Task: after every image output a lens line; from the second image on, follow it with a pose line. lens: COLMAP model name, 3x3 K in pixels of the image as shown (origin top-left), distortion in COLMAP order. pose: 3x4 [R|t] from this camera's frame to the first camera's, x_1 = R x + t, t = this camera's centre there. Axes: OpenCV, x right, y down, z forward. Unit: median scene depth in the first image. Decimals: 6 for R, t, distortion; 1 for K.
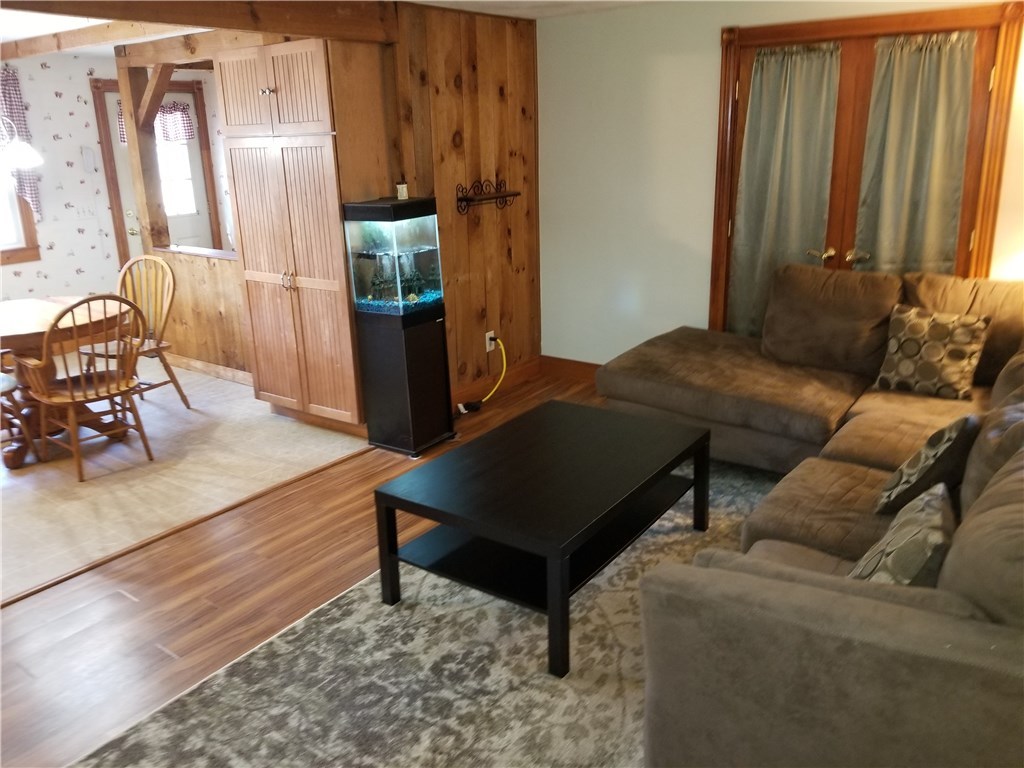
lens RADIAL K [[815.5, 0, 510.5], [0, 815.5, 381.3], [0, 0, 1]] dist [0.072404, -0.106938]
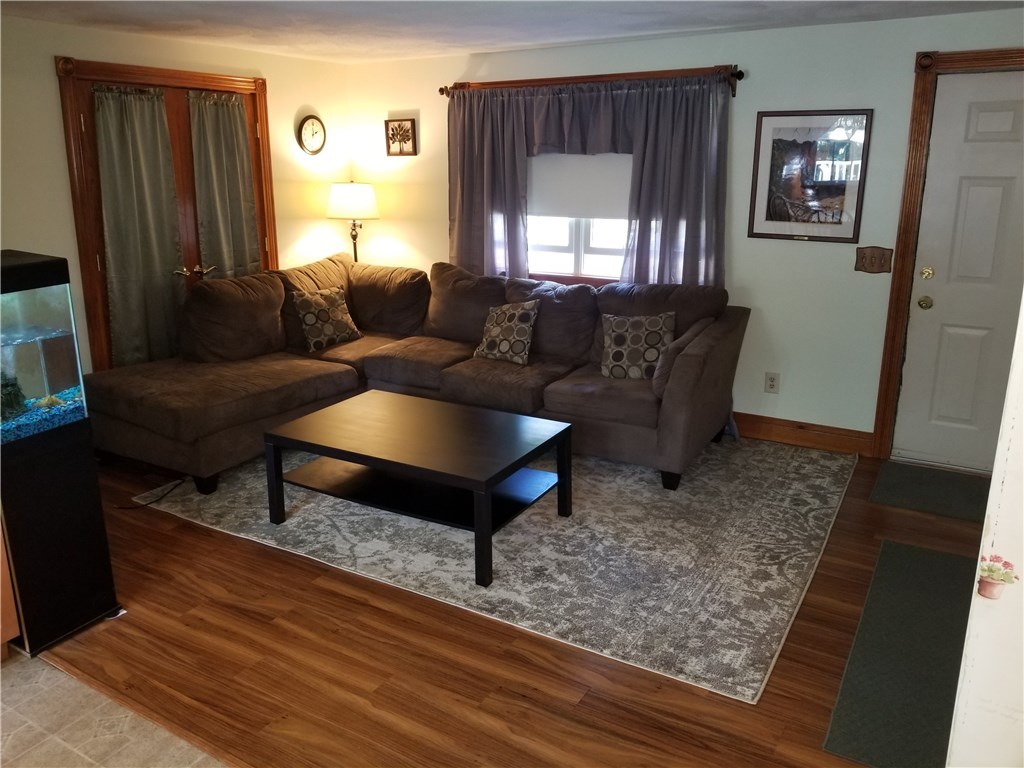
lens RADIAL K [[815.5, 0, 509.2], [0, 815.5, 381.4], [0, 0, 1]] dist [0.072404, -0.106938]
pose [[-0.114561, -0.226346, 0.967286, -1.163480], [0.305901, 0.918347, 0.251124, -0.237554], [-0.945146, 0.324663, -0.035967, 0.962301]]
